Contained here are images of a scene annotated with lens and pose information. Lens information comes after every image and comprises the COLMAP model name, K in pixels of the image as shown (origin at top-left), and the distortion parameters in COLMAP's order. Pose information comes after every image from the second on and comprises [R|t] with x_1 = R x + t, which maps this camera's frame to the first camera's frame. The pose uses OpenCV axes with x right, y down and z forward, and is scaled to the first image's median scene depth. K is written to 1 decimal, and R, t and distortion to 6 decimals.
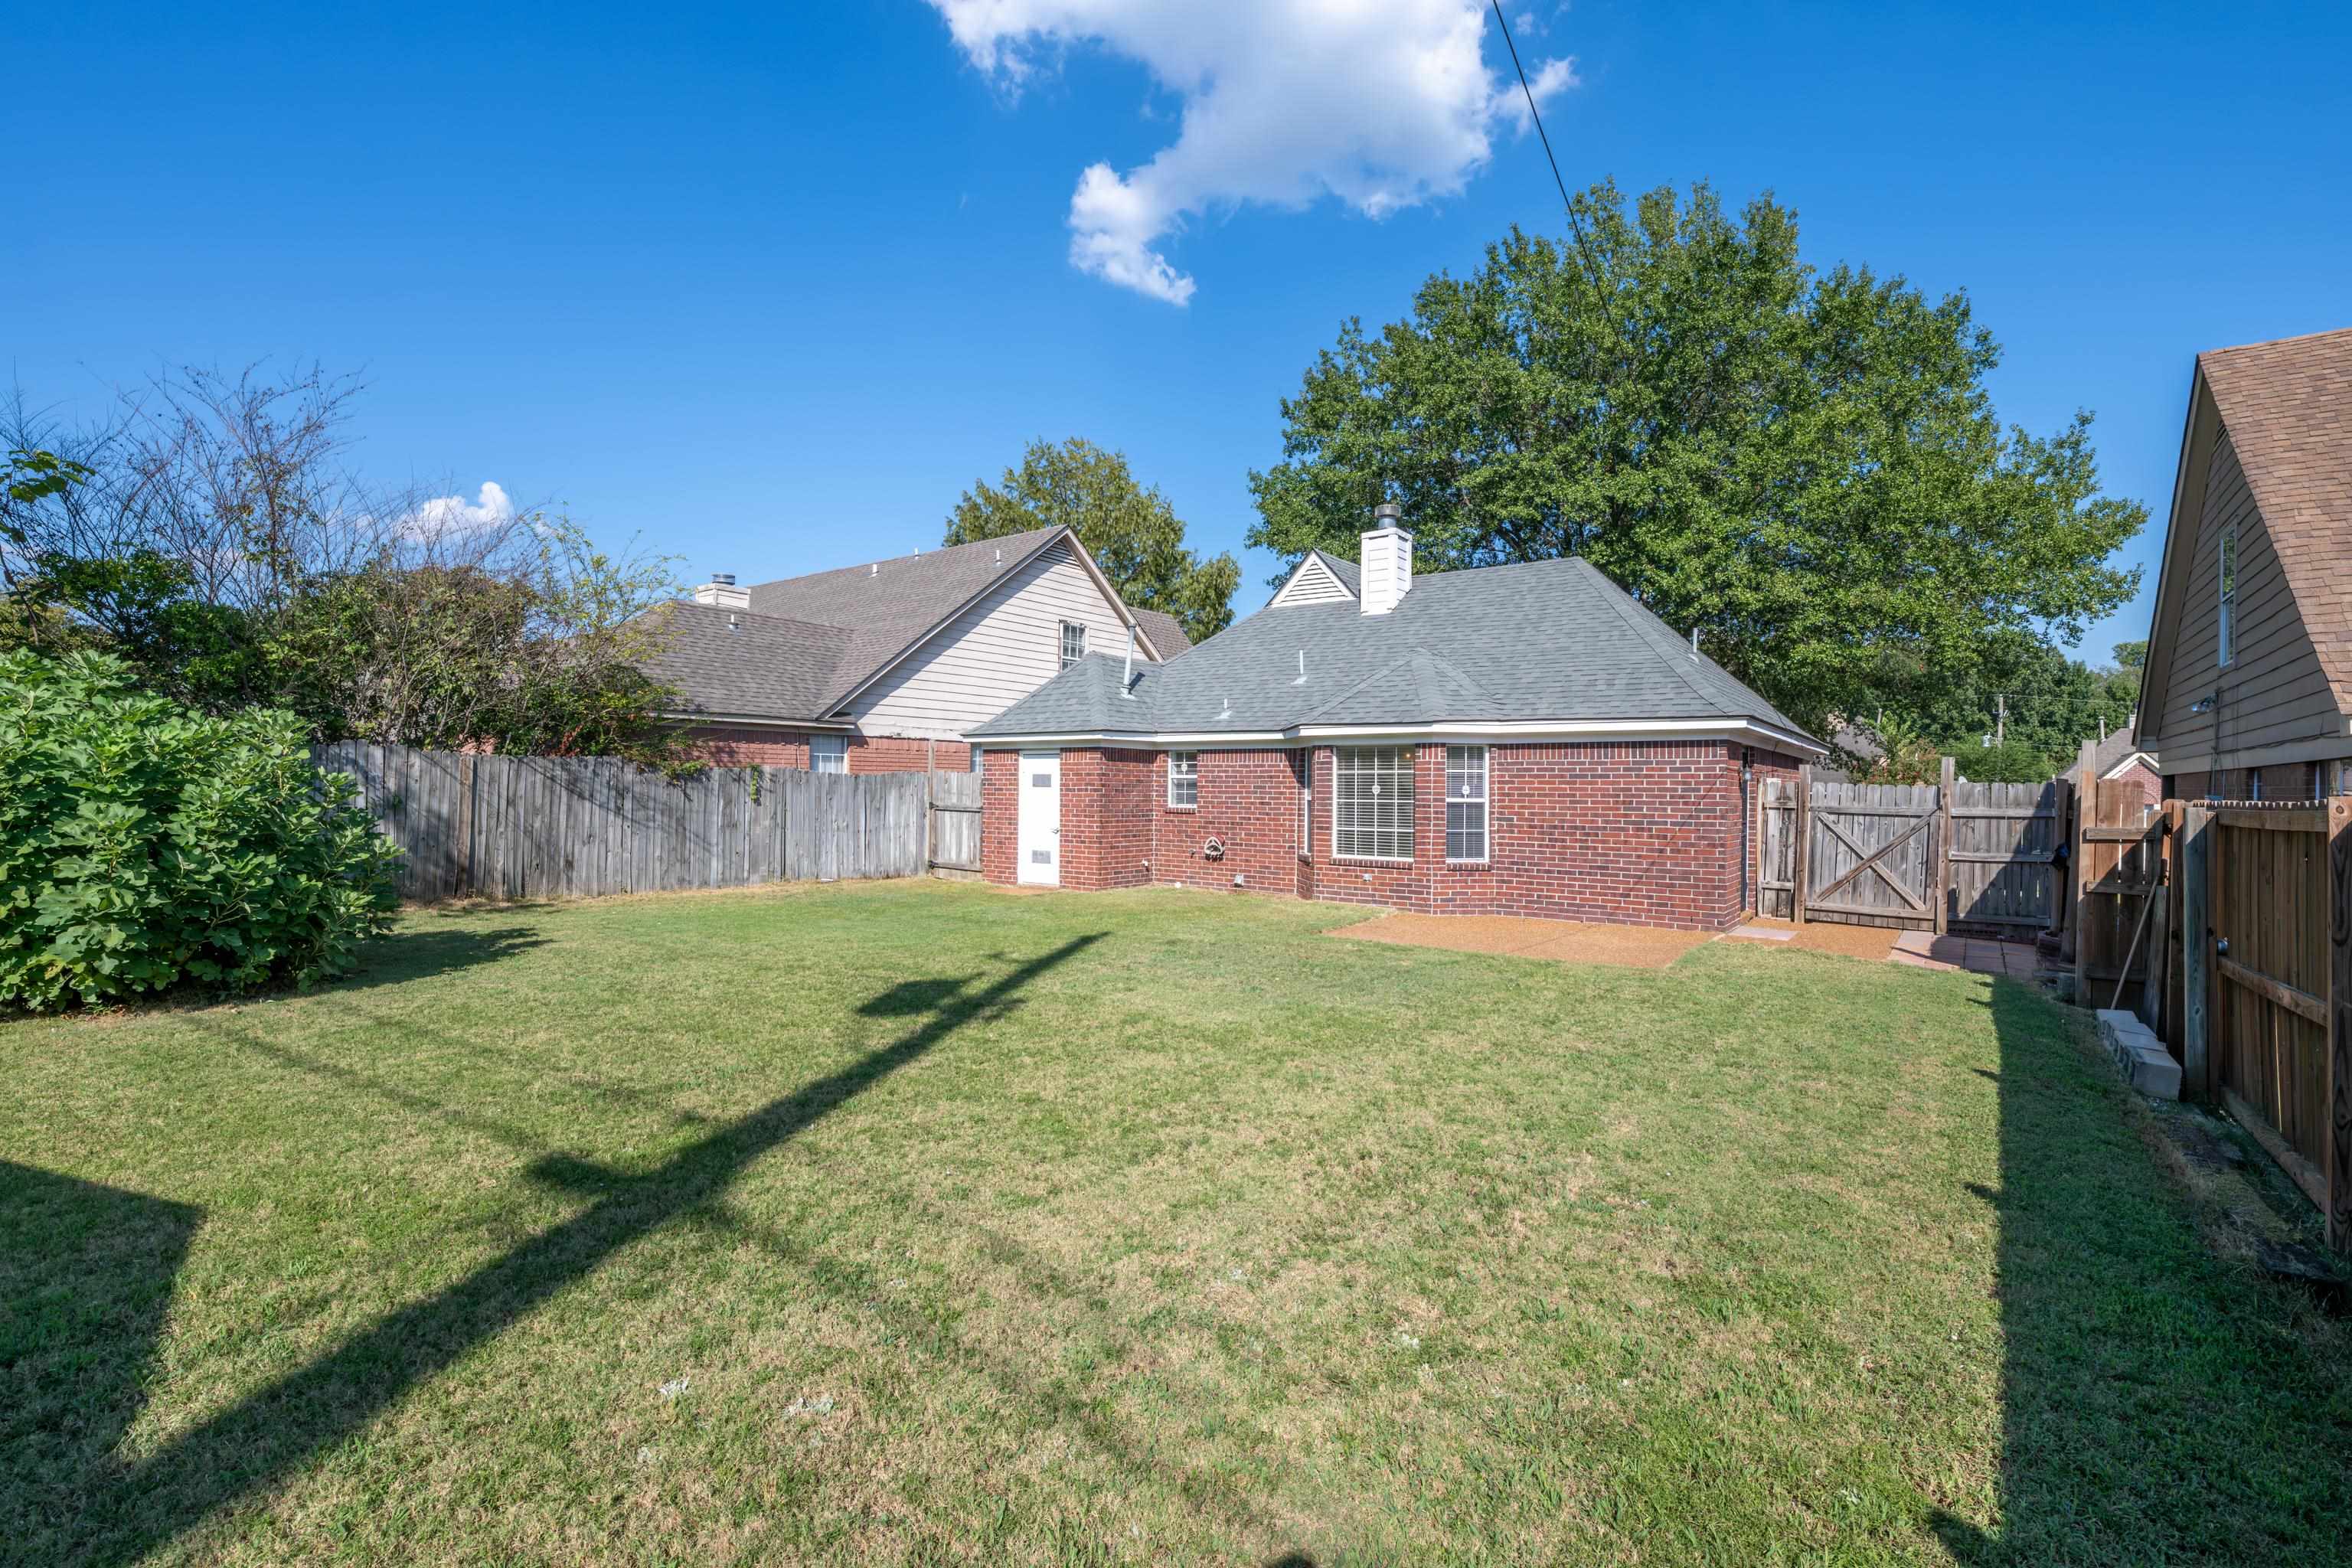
lens RADIAL K [[1055.1, 0, 1169.0], [0, 1055.1, 785.0], [0, 0, 1]] dist [-0.003689, -0.000272]
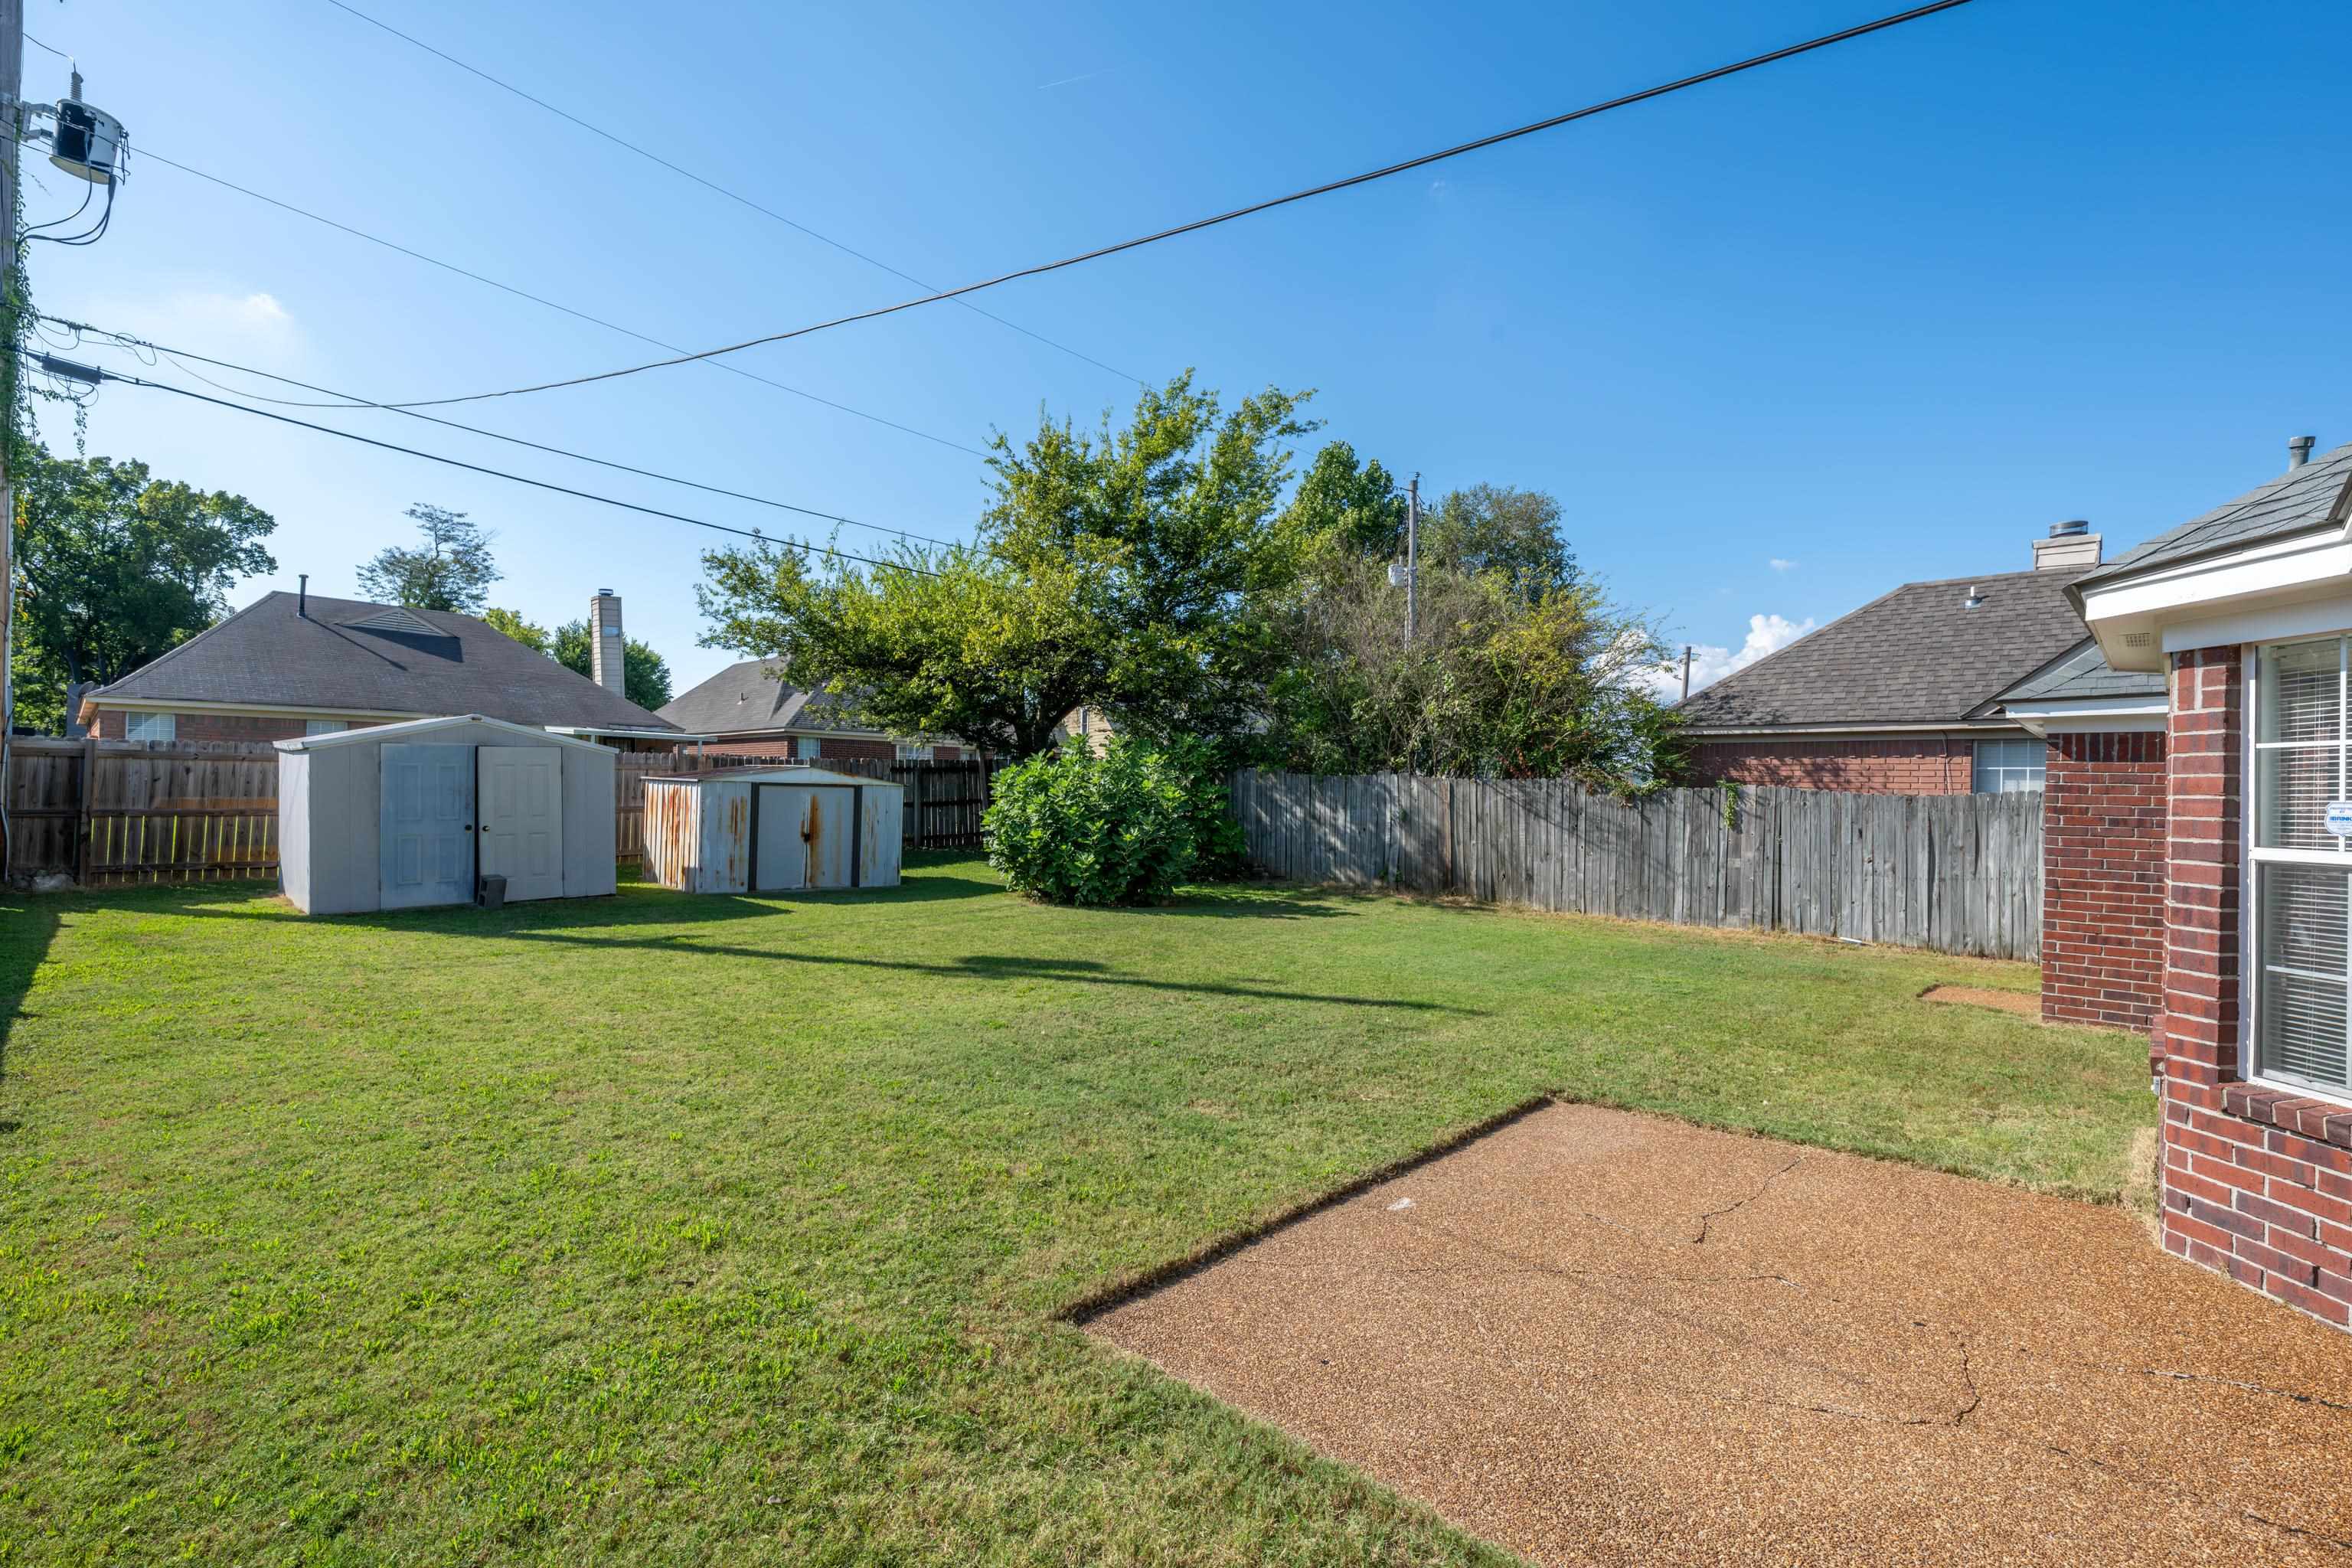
lens RADIAL K [[1061.4, 0, 1176.0], [0, 1061.4, 784.0], [0, 0, 1]] dist [-0.001766, -0.000631]
pose [[-0.109626, -0.021819, -0.993733, 0.519386], [-0.020111, 0.999603, -0.019729, 0.006728], [0.993769, 0.017822, -0.110021, 0.692346]]
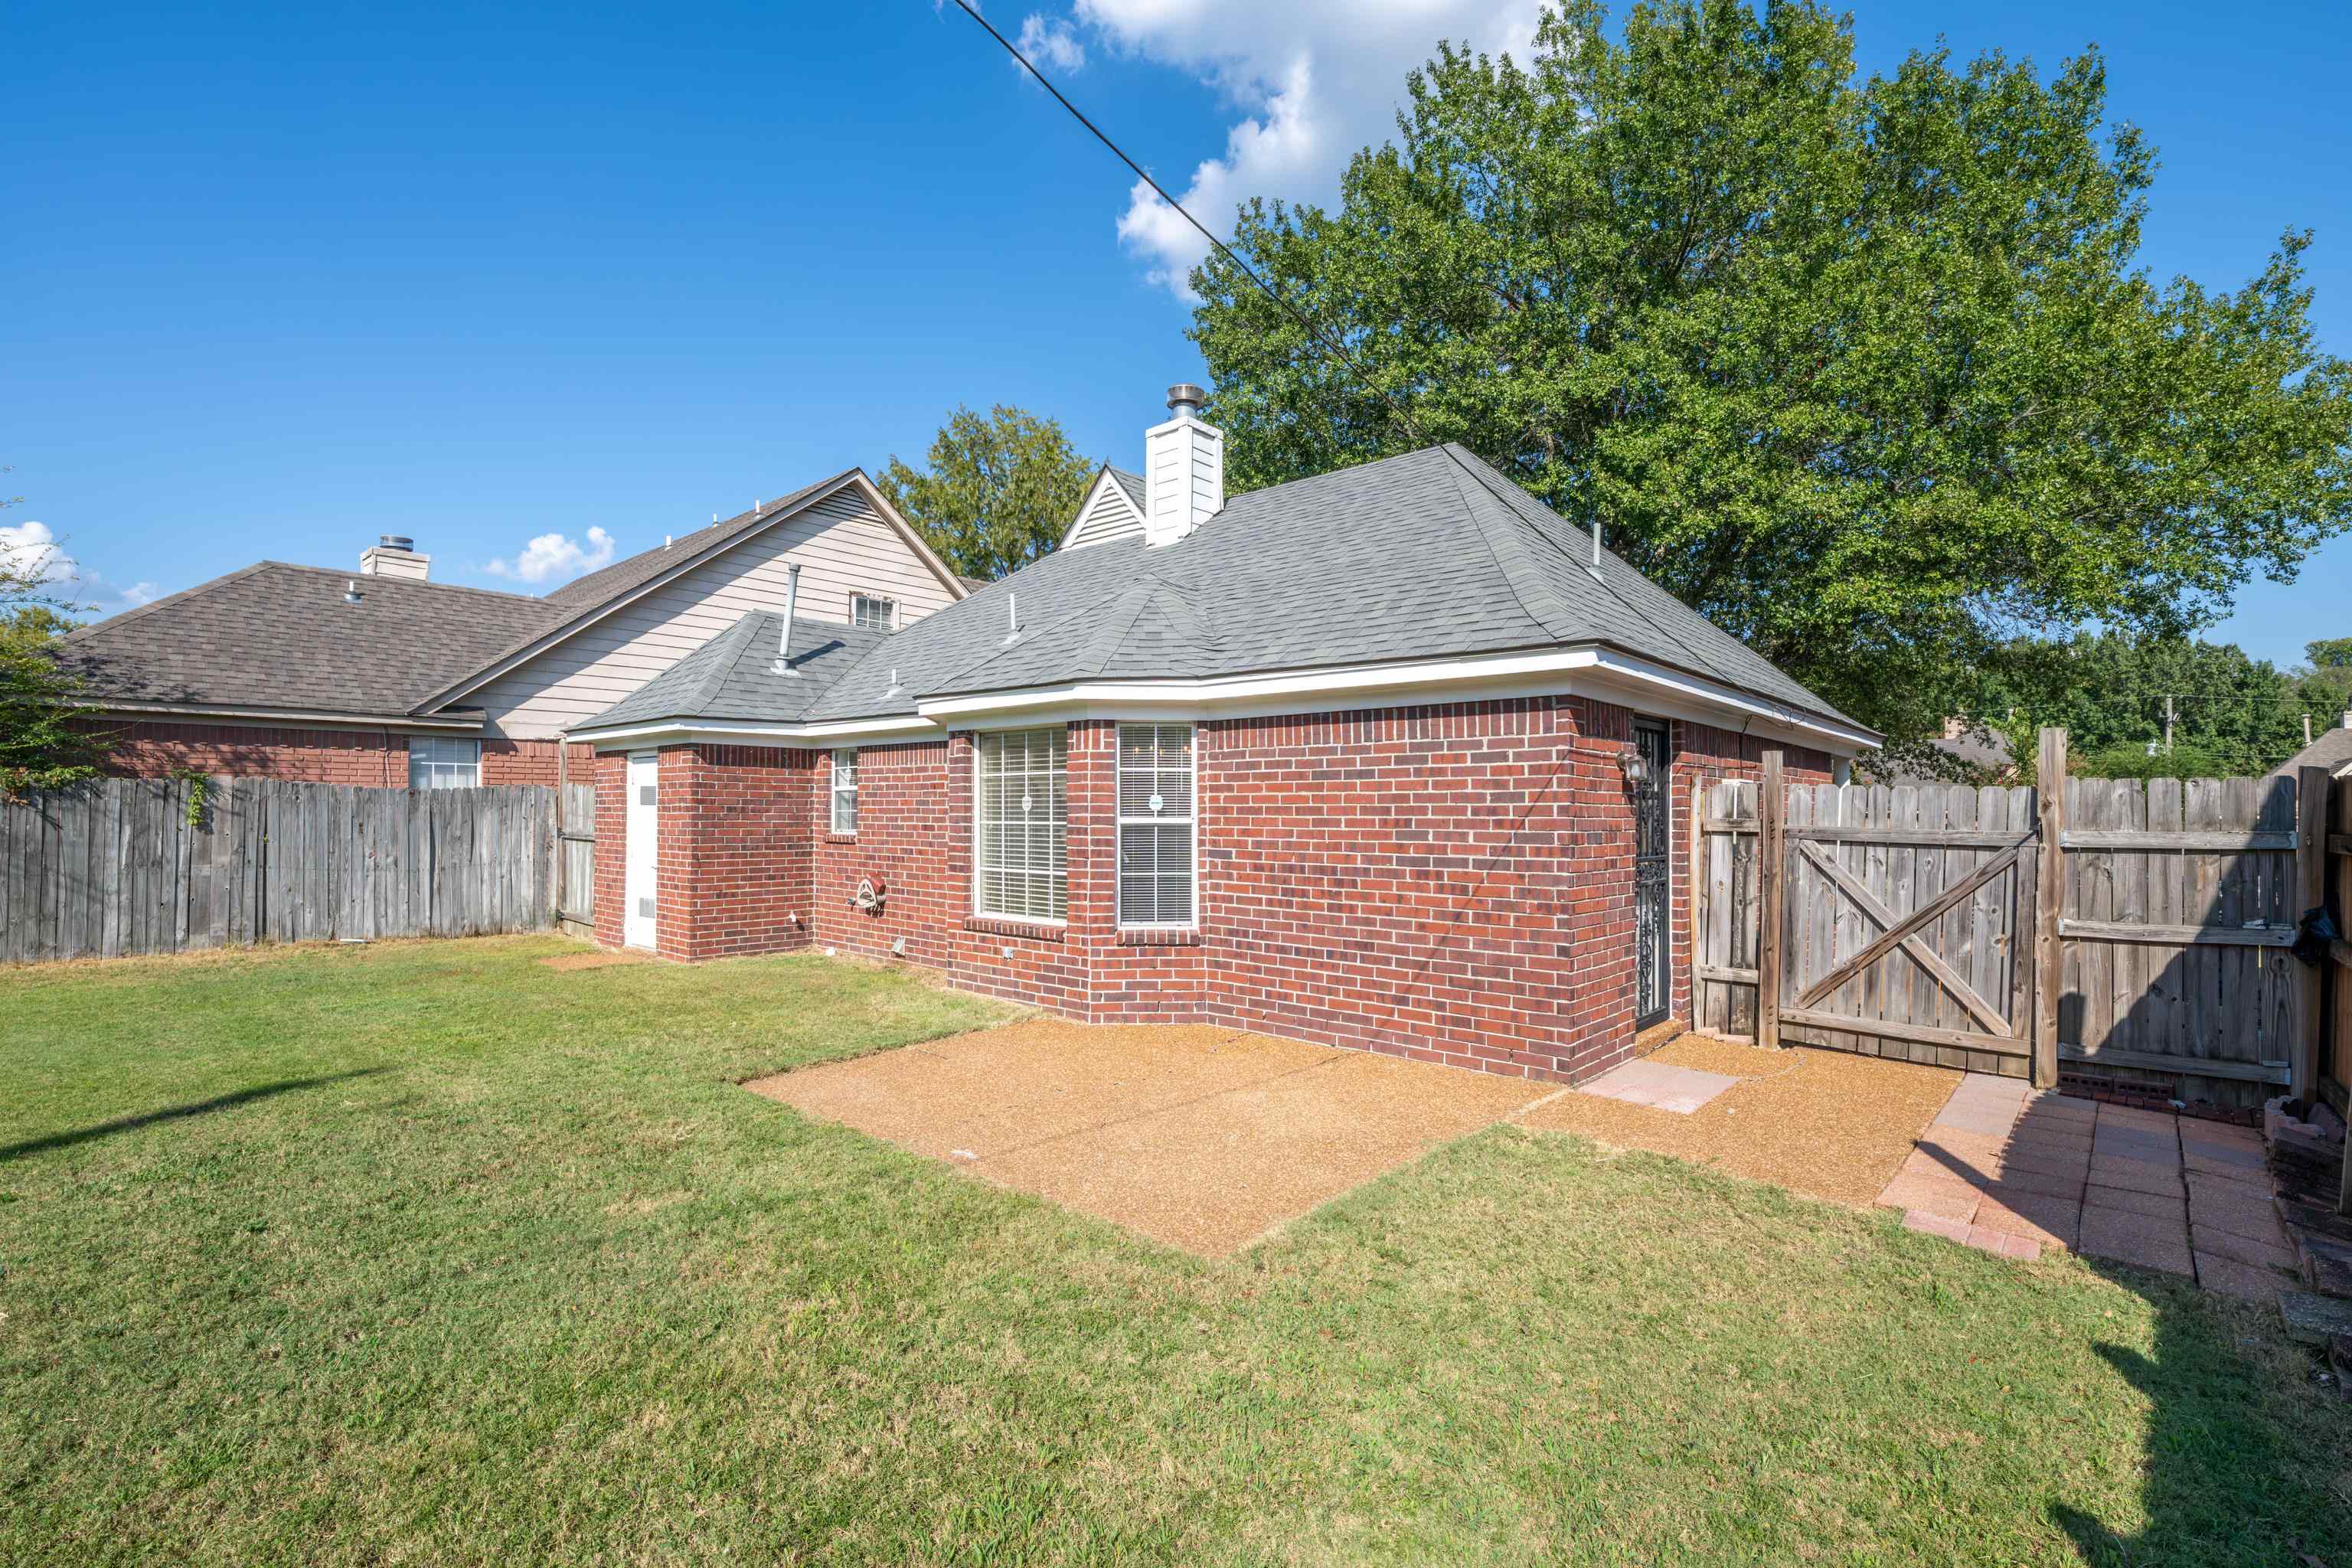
lens RADIAL K [[1063.3, 0, 1166.4], [0, 1063.3, 793.2], [0, 0, 1]] dist [-0.002141, -0.000330]
pose [[0.995978, -0.007282, -0.089306, 0.310410], [0.005902, 0.999859, -0.015704, 0.008032], [0.089407, 0.015114, 0.995880, 0.392364]]
